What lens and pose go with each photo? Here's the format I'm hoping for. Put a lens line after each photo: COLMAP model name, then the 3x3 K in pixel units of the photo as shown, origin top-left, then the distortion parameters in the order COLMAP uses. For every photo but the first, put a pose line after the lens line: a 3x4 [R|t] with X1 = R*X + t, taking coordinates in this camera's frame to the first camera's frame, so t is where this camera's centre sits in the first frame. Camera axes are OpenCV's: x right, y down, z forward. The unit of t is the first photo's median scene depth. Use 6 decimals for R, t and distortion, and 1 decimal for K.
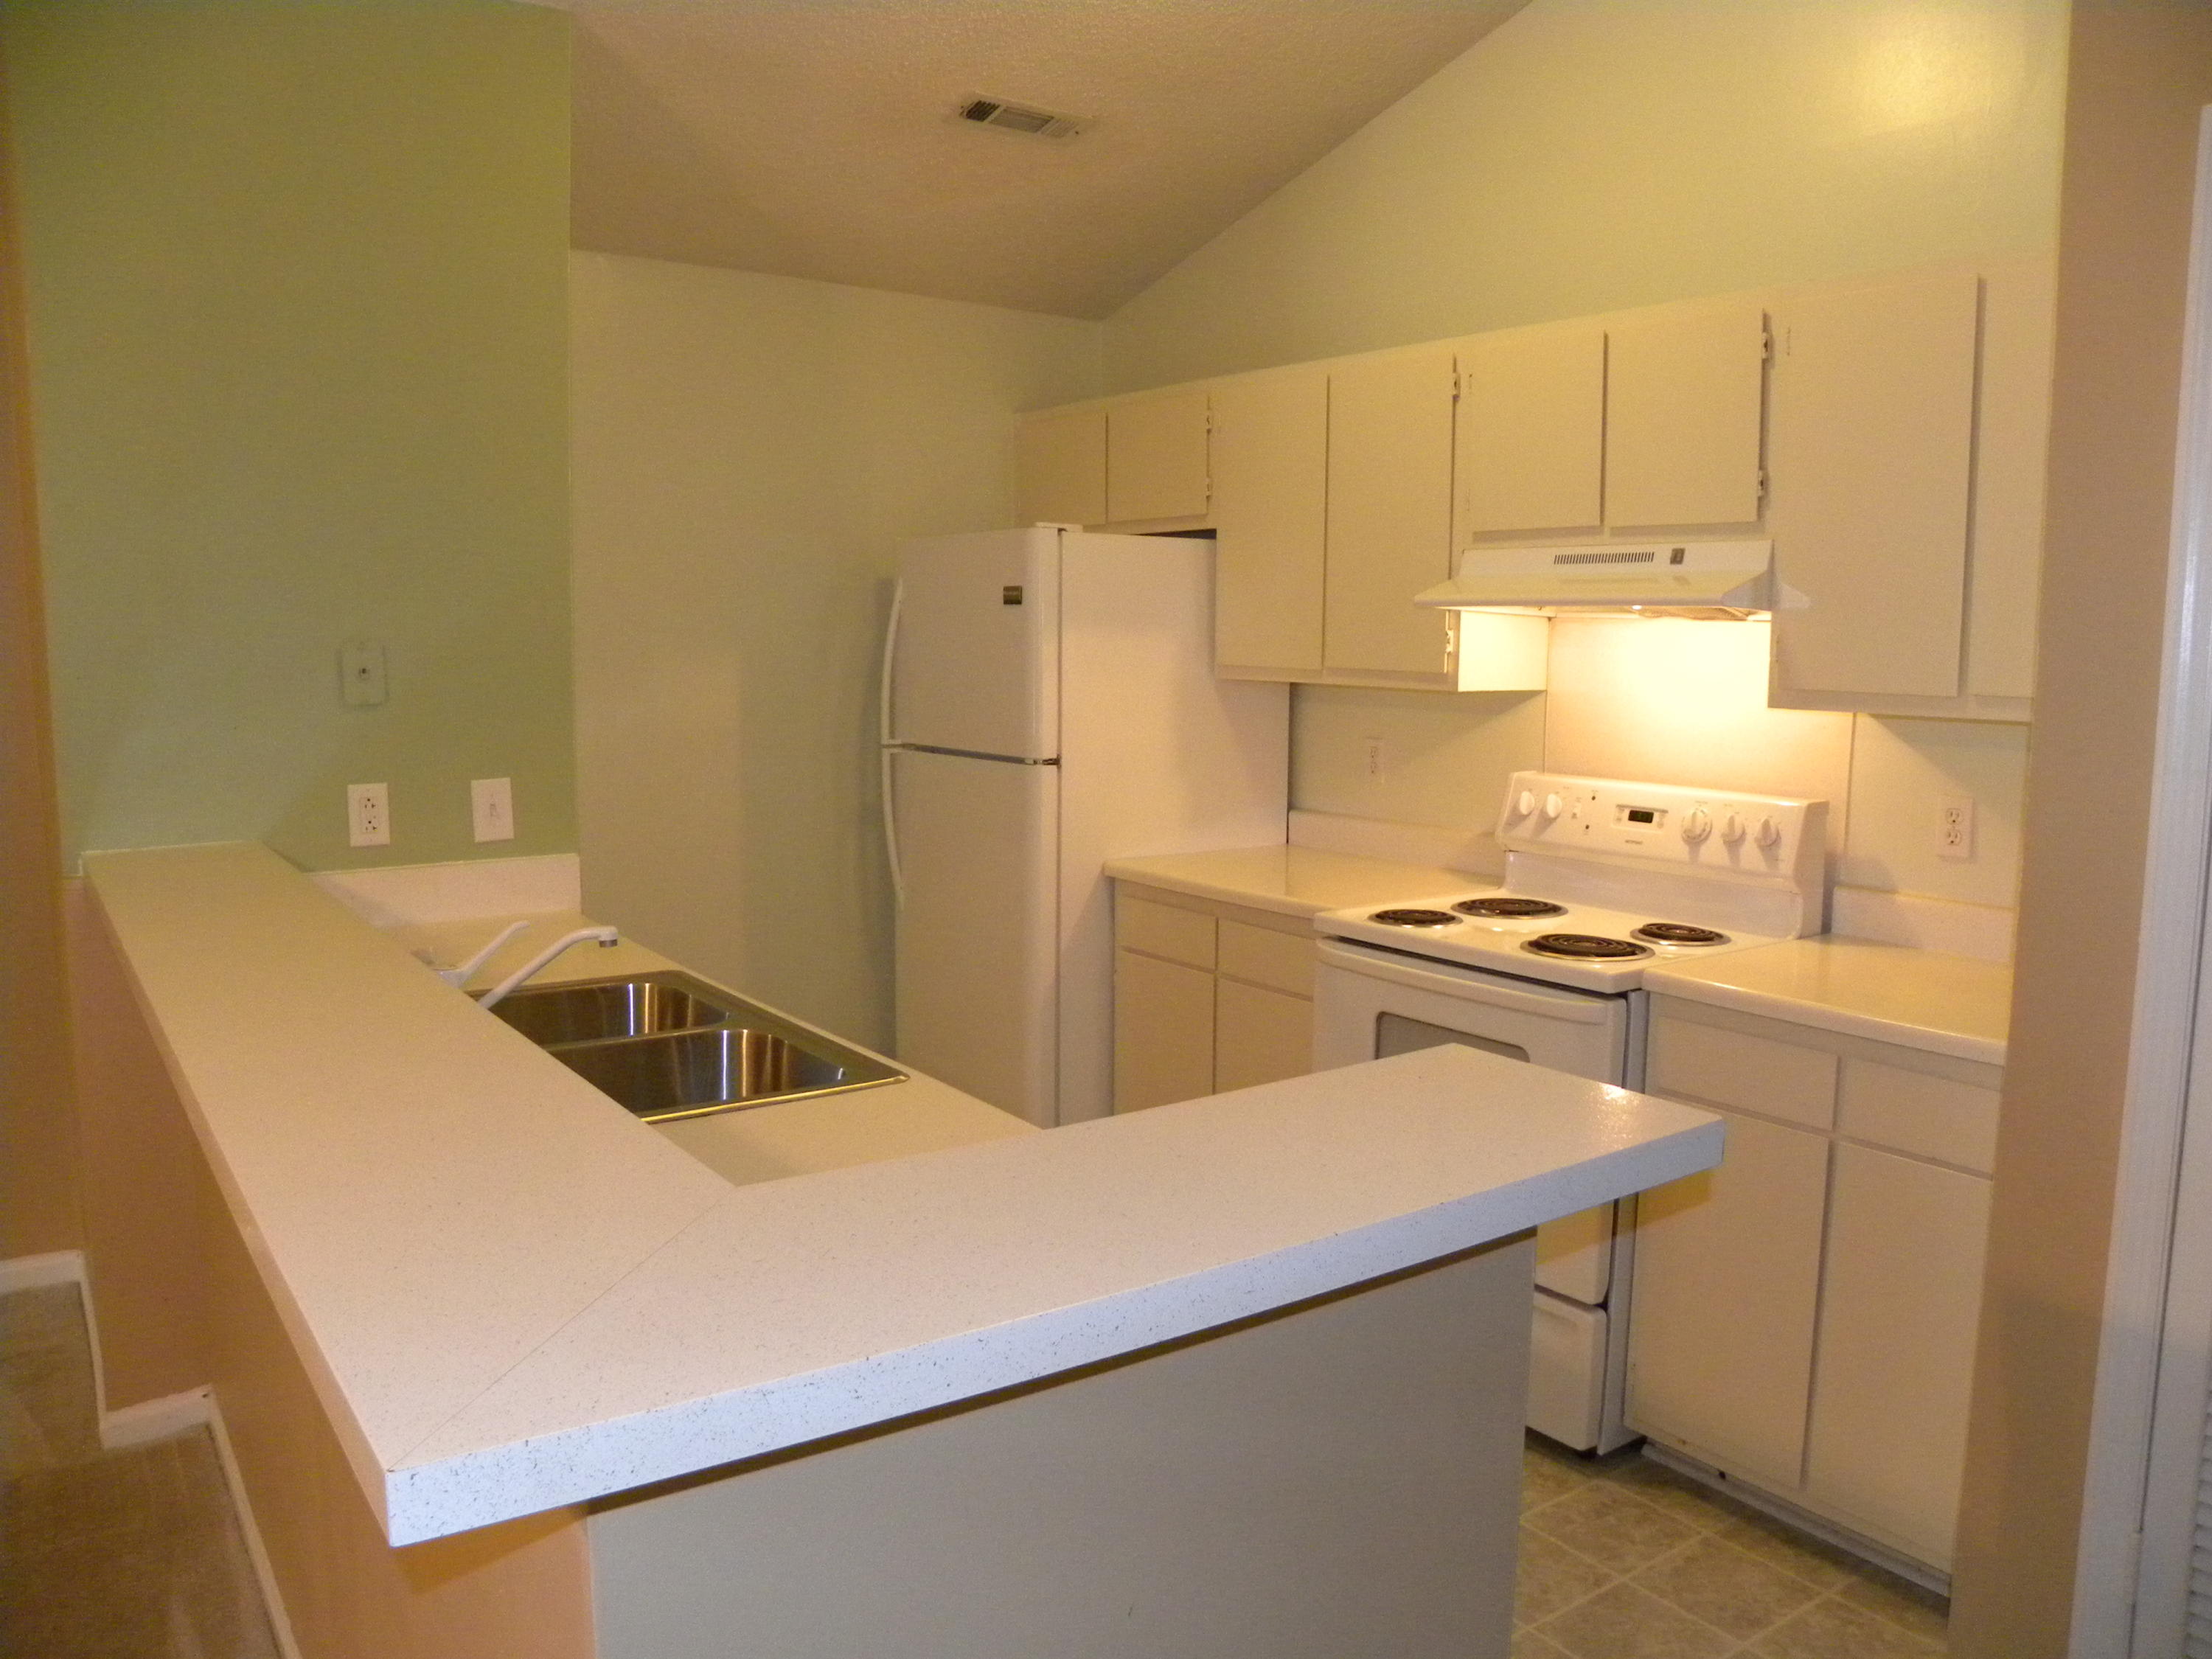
lens RADIAL K [[1676.6, 0, 1122.3], [0, 1676.6, 827.0], [0, 0, 1]] dist [-0.146767, 0.097871]
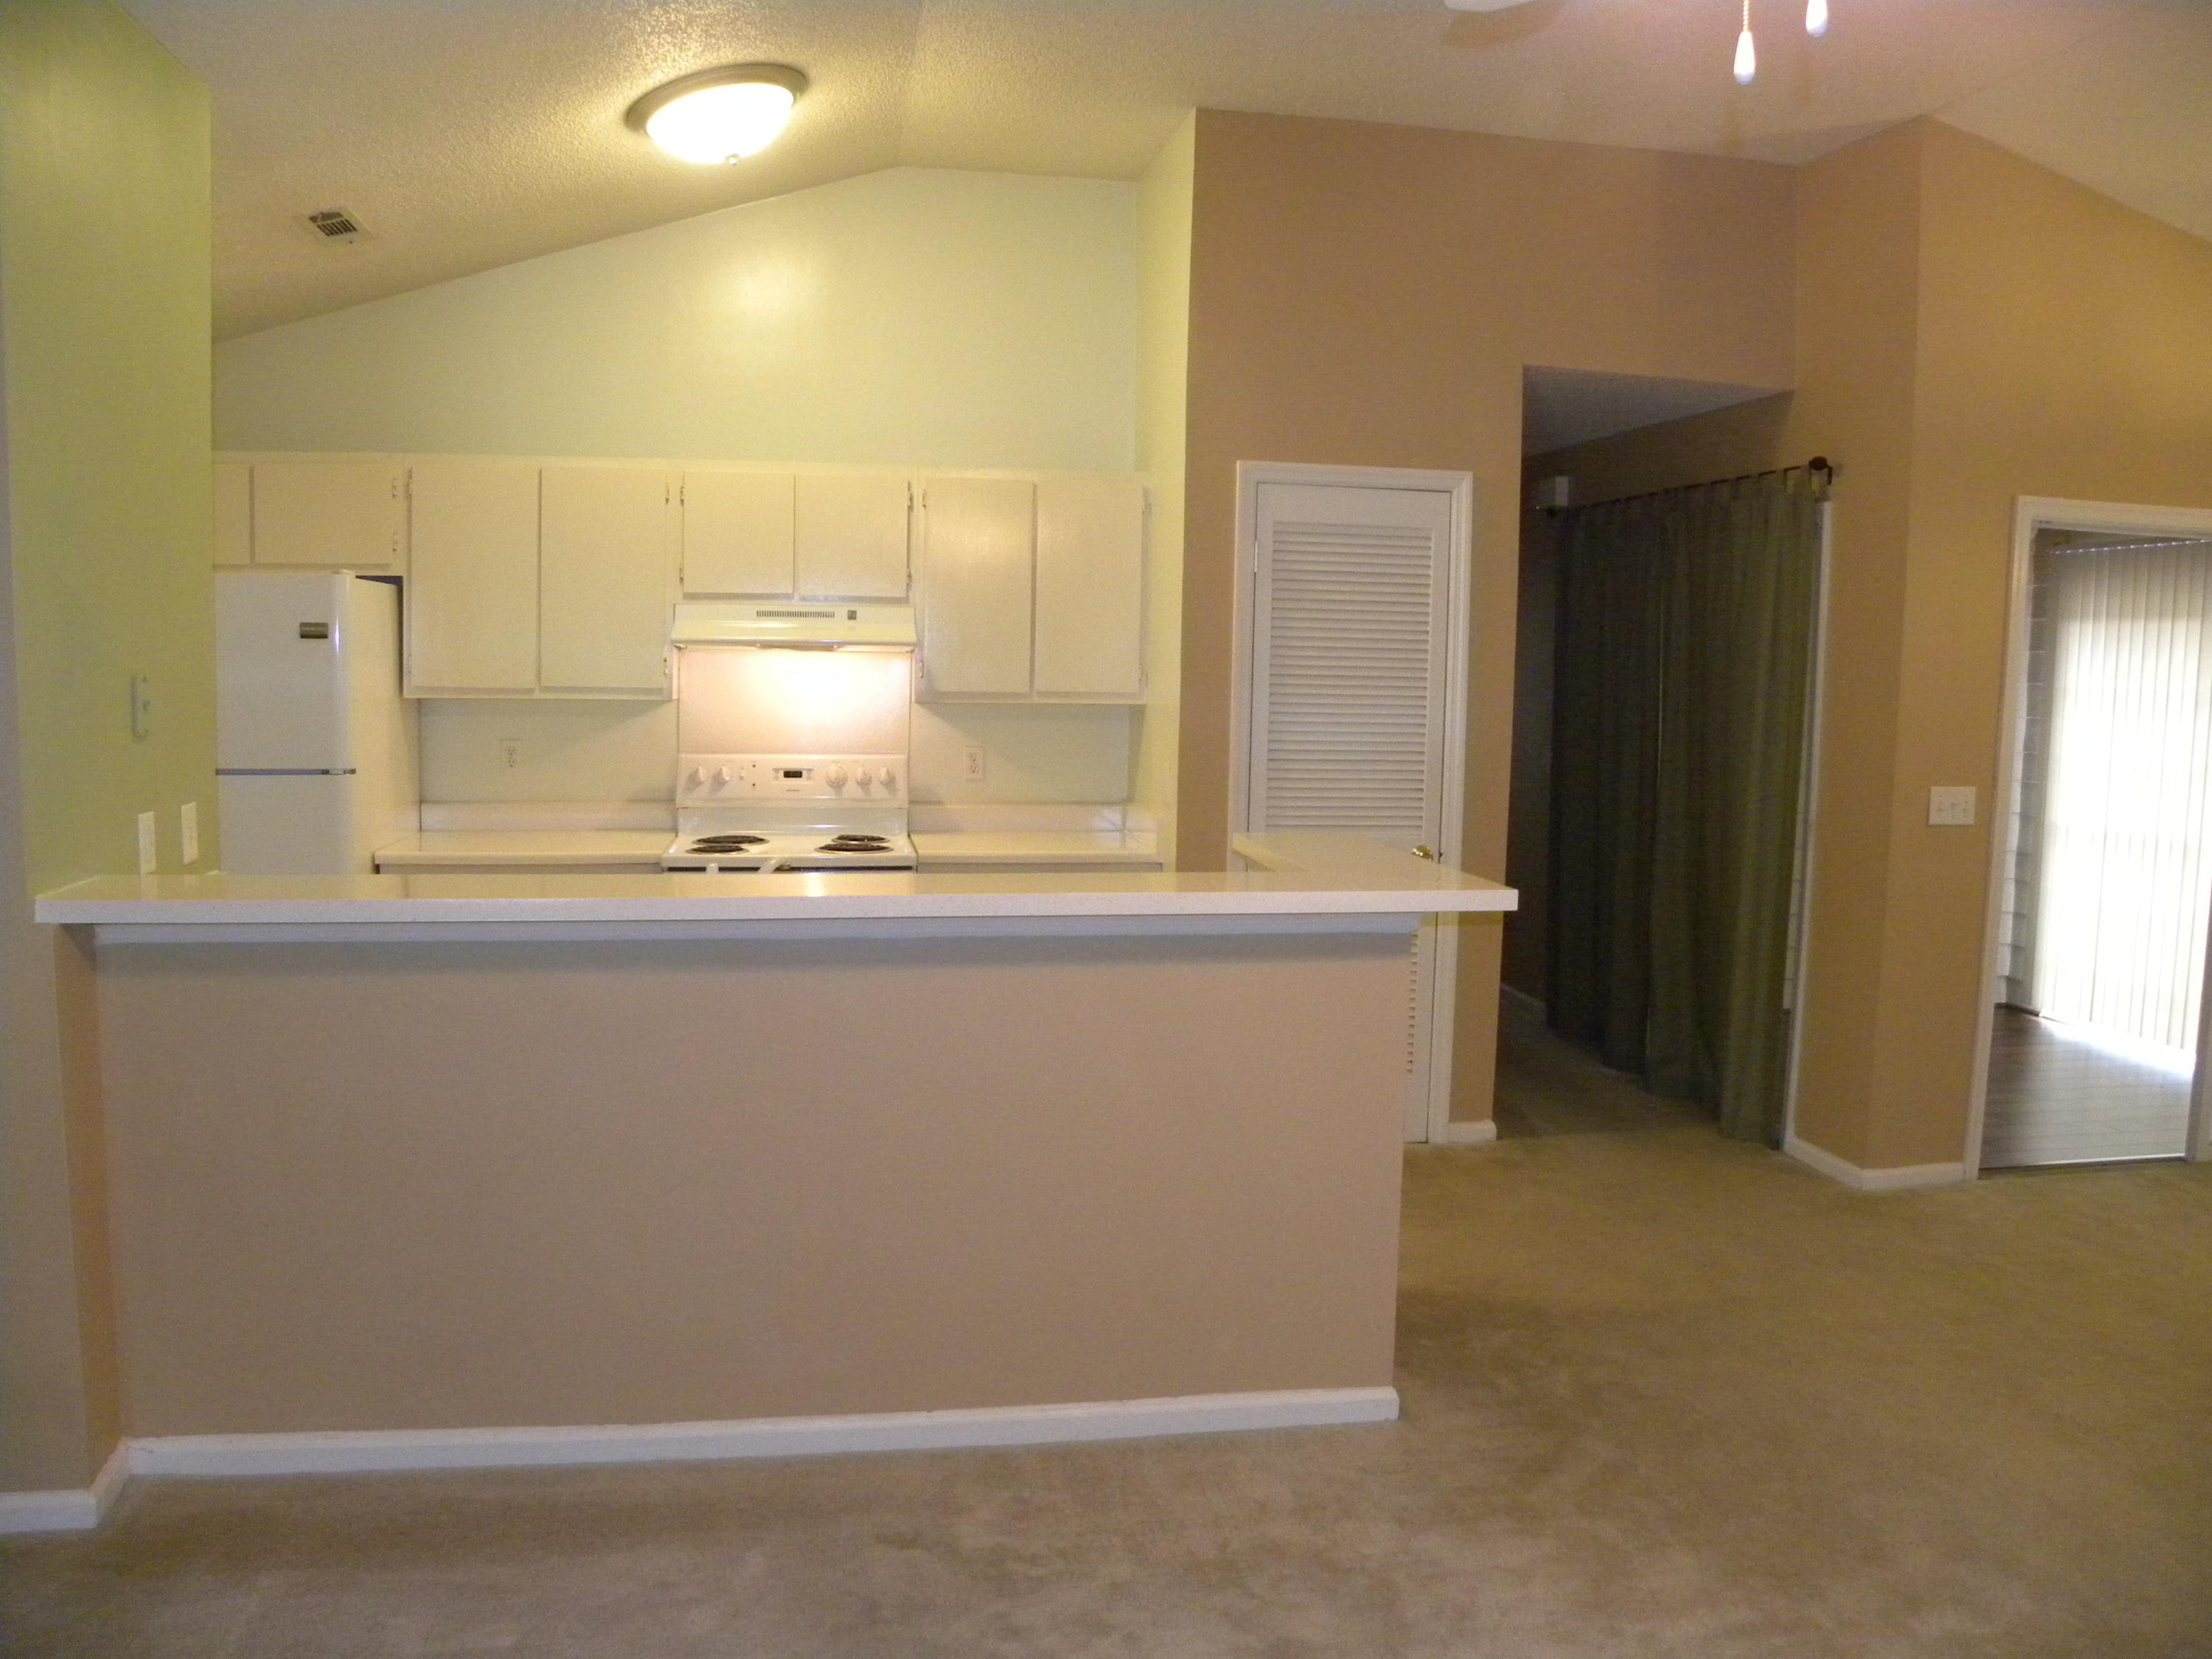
lens RADIAL K [[1676.6, 0, 1122.3], [0, 1676.6, 827.0], [0, 0, 1]] dist [-0.146767, 0.097871]
pose [[0.432827, -0.090498, 0.896923, -0.996288], [0.092690, 0.994143, 0.055578, -0.015978], [-0.896699, 0.059080, 0.438680, 0.011921]]
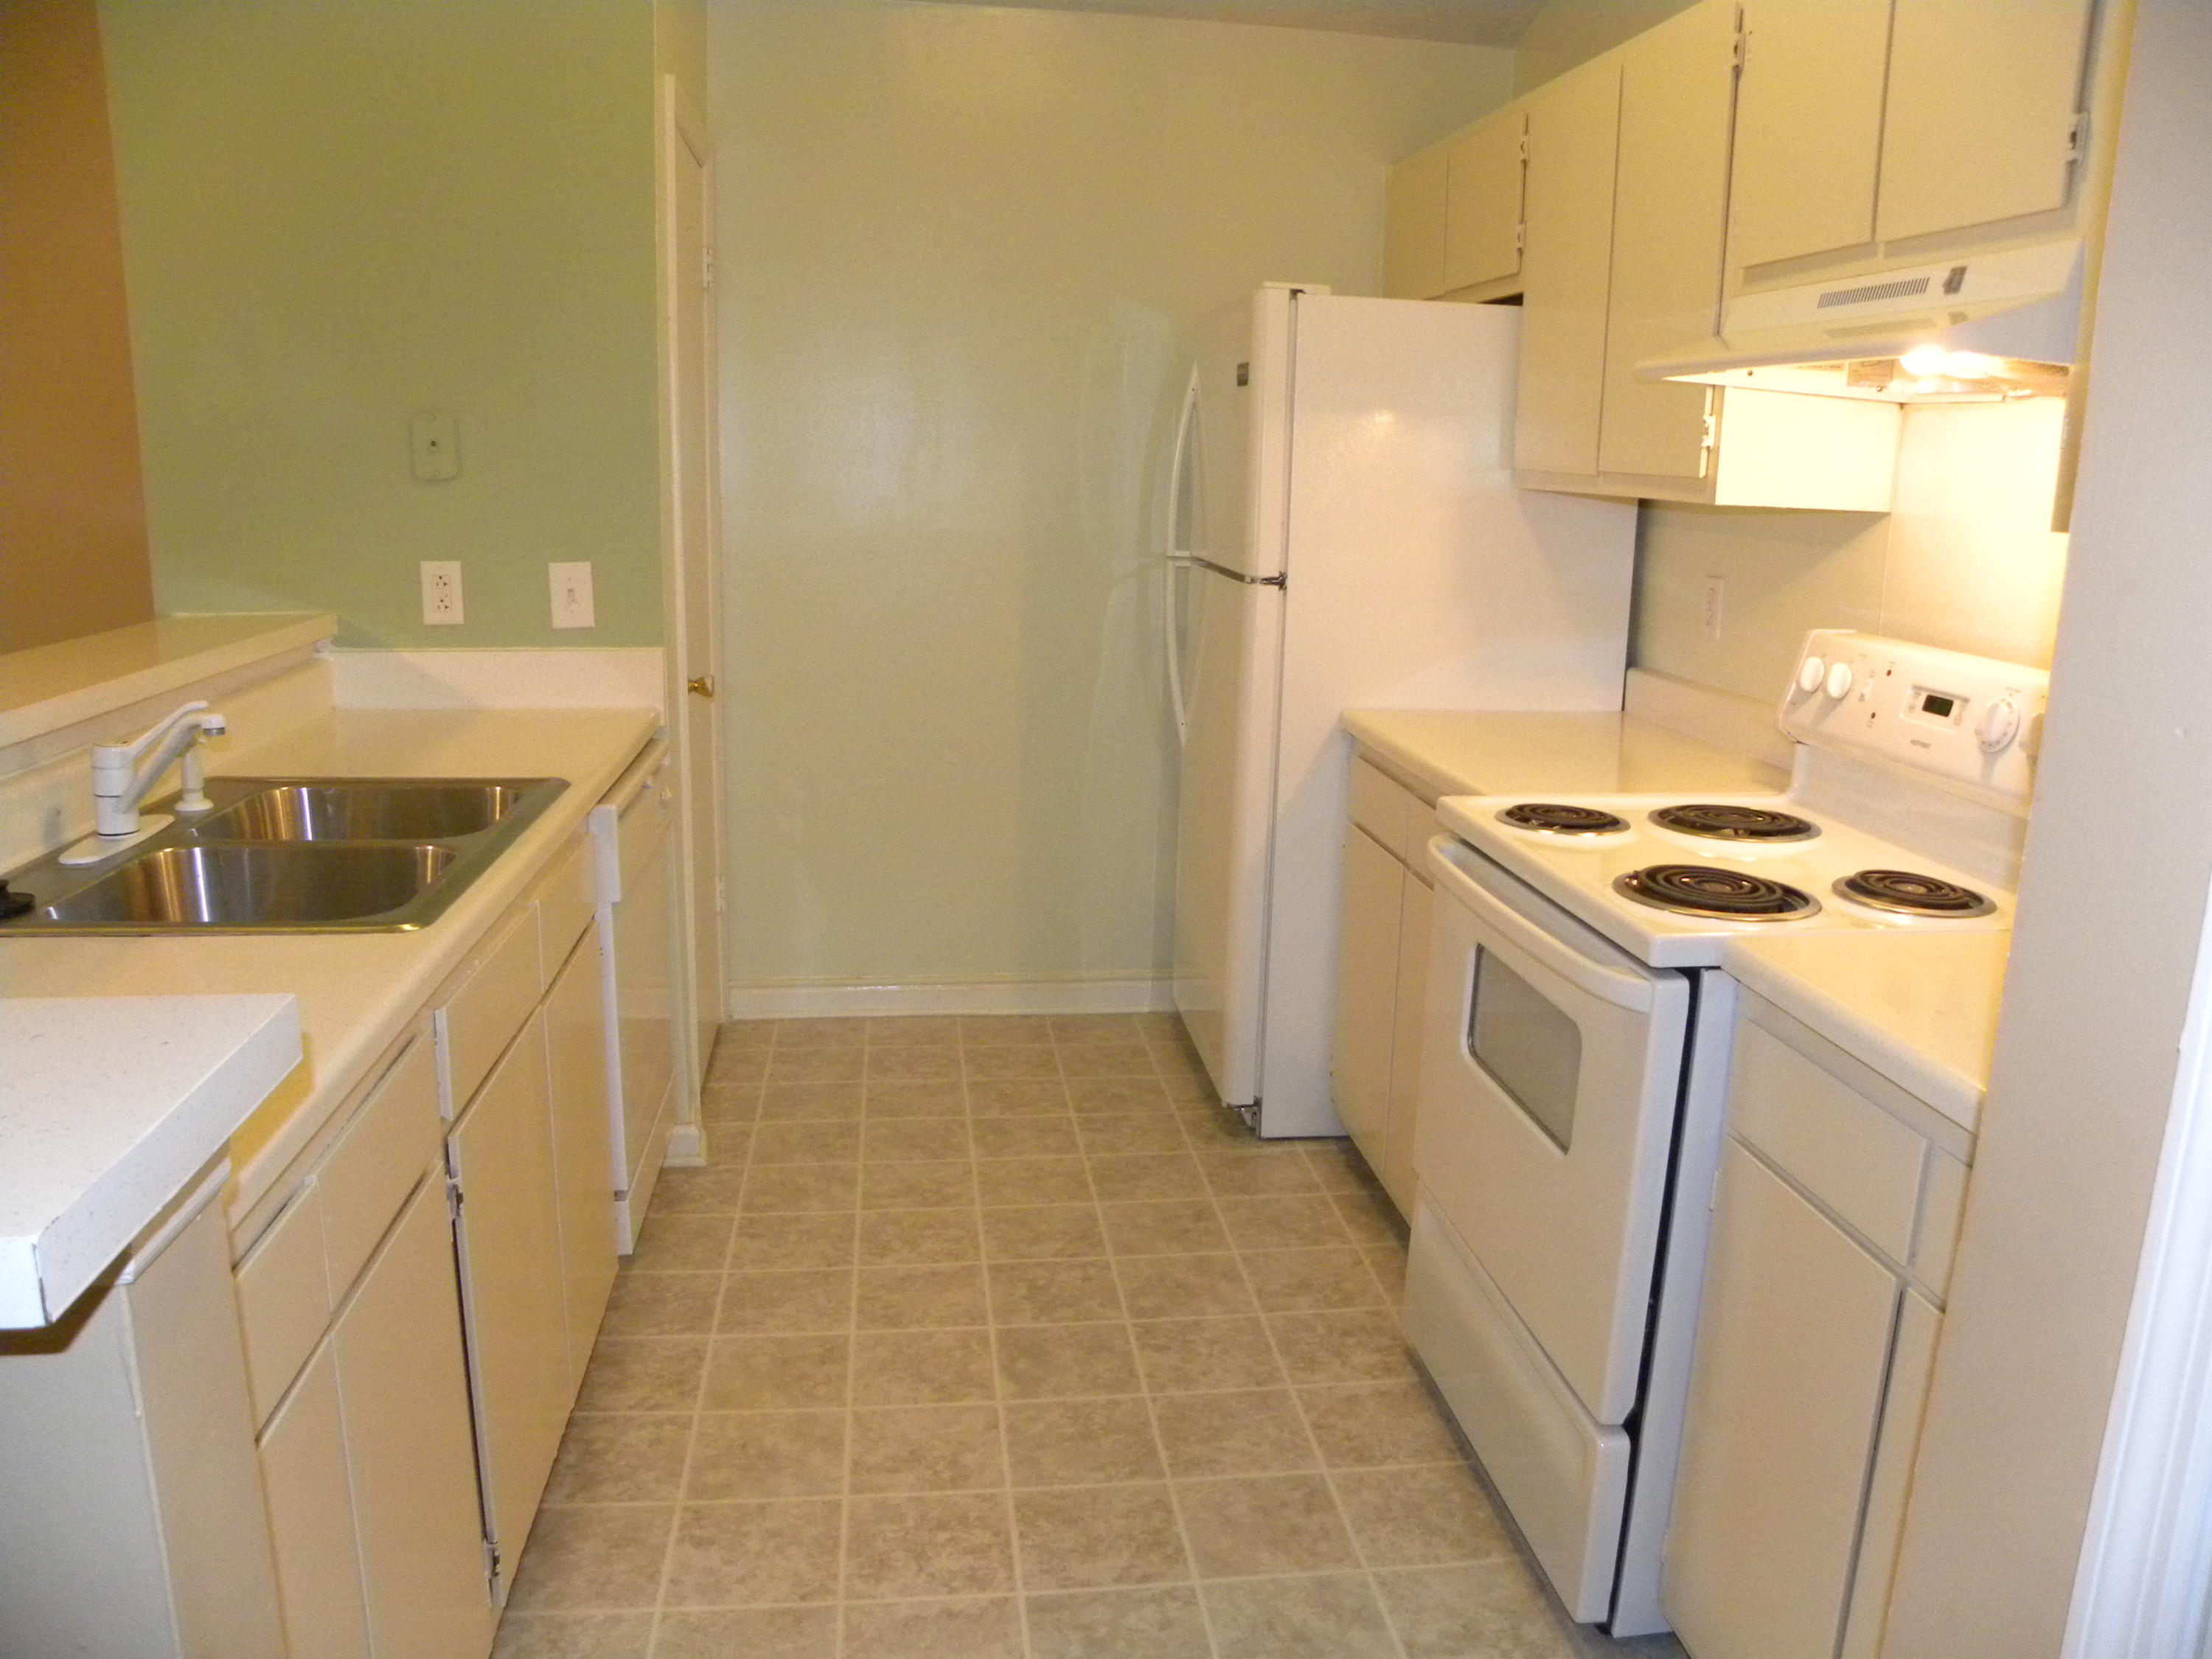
lens RADIAL K [[1676.6, 0, 1122.3], [0, 1676.6, 827.0], [0, 0, 1]] dist [-0.146767, 0.097871]
pose [[0.881108, 0.116553, -0.458328, 0.328900], [-0.072961, 0.991053, 0.111763, -0.007012], [0.467254, -0.065036, 0.881728, 0.289387]]
